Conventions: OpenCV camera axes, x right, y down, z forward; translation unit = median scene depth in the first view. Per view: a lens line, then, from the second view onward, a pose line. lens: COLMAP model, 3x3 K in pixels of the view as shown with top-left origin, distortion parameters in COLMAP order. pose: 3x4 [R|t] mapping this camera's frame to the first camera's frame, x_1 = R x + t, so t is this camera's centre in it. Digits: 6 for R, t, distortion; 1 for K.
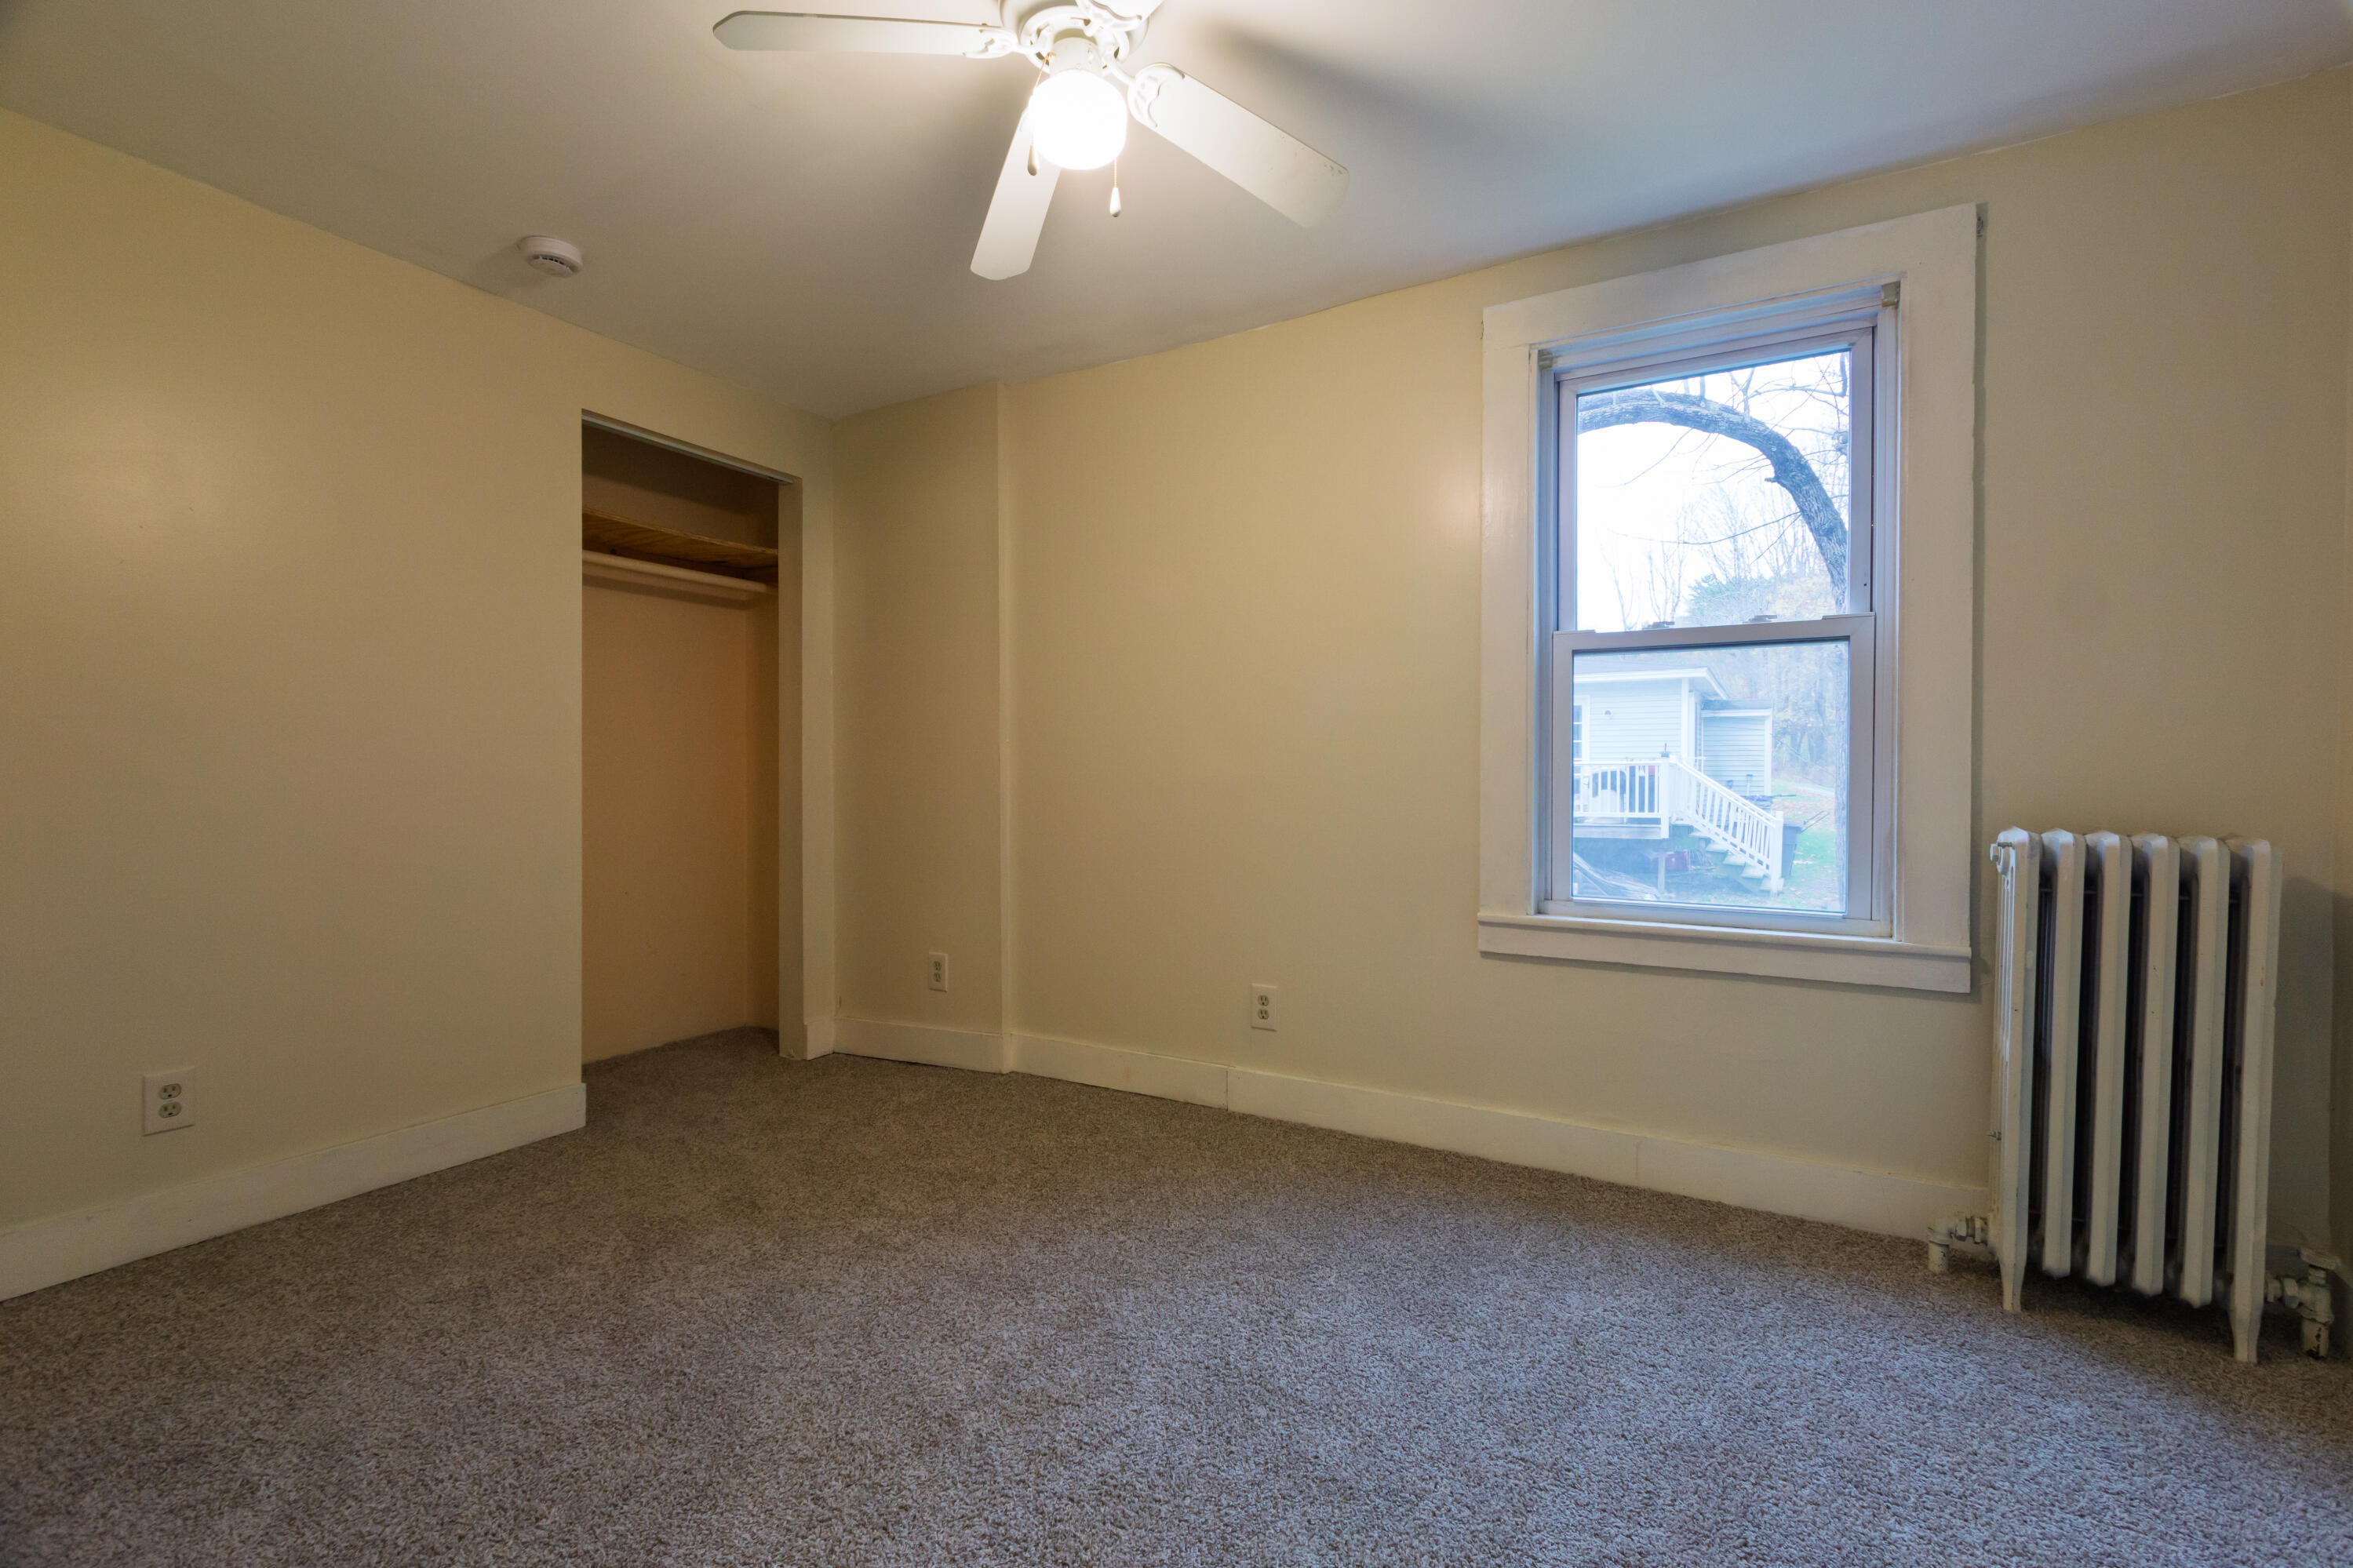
lens RADIAL K [[1014.2, 0, 1201.0], [0, 1014.2, 787.3], [0, 0, 1]] dist [-0.000150, -0.000174]
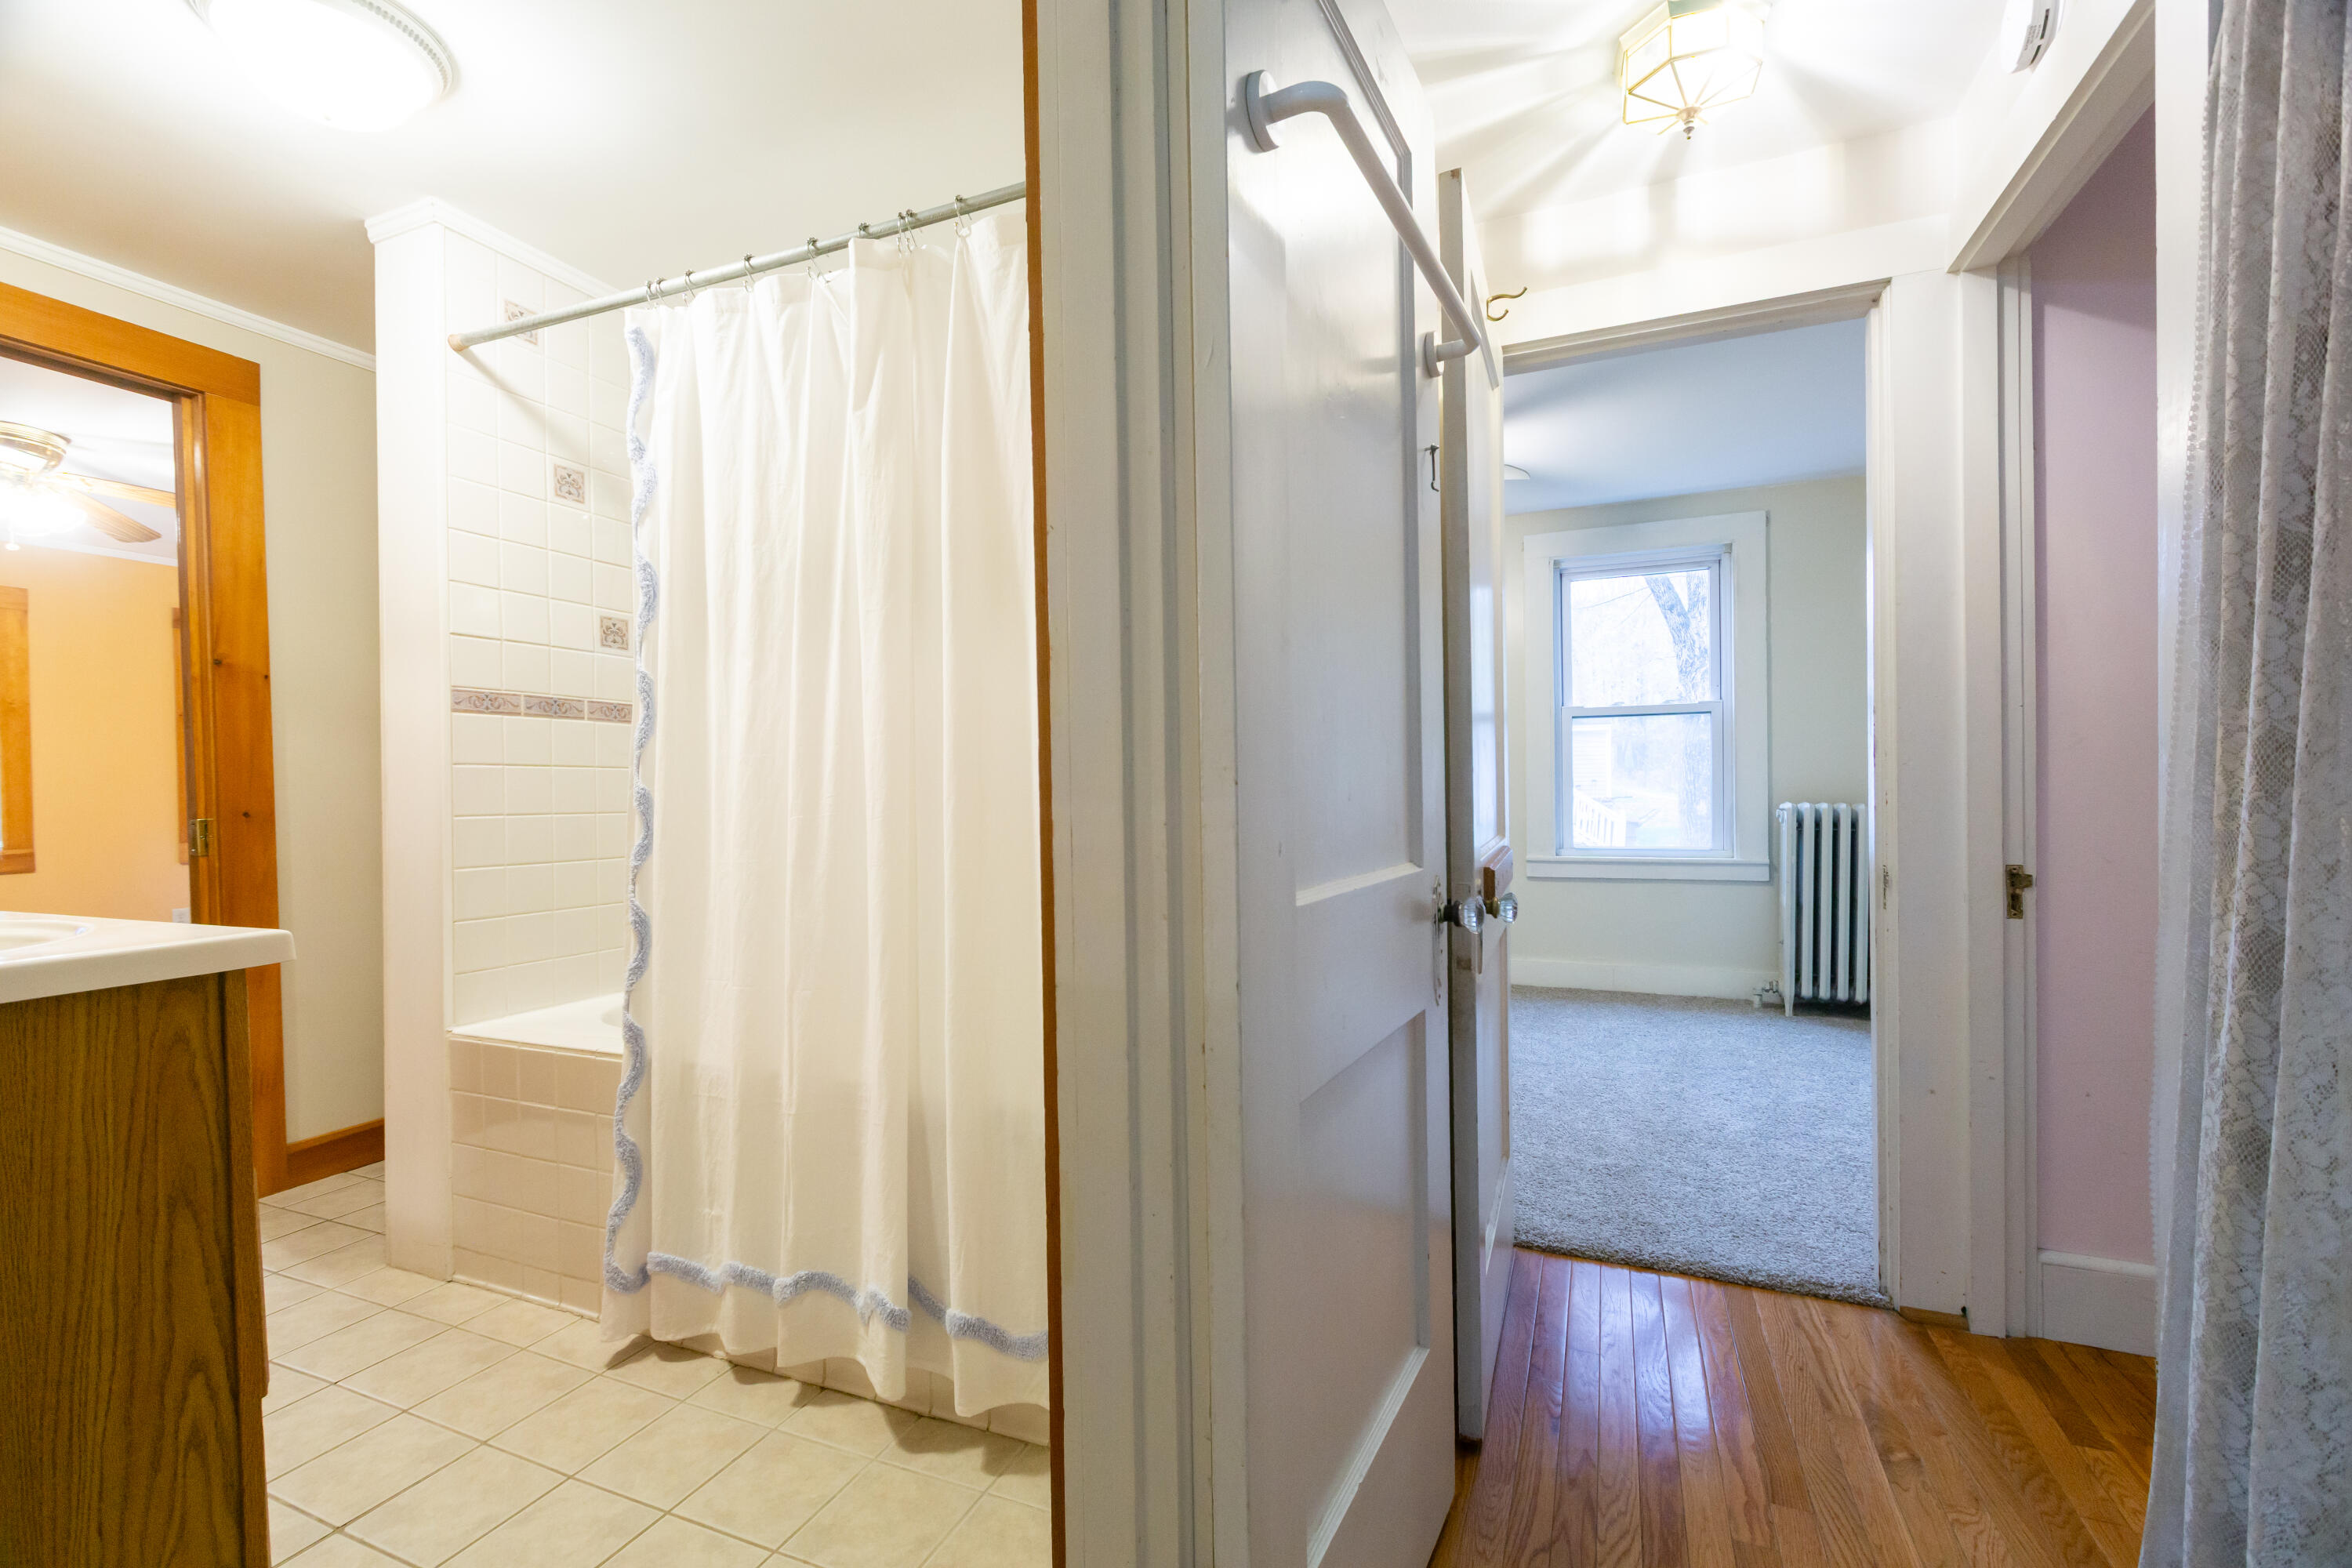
lens RADIAL K [[1013.9, 0, 1159.2], [0, 1013.9, 802.3], [0, 0, 1]] dist [-0.000150, -0.000174]
pose [[0.993896, -0.018885, 0.108695, -0.749382], [0.018691, 0.999821, 0.002804, 0.007821], [-0.108729, -0.000755, 0.994071, -0.985562]]
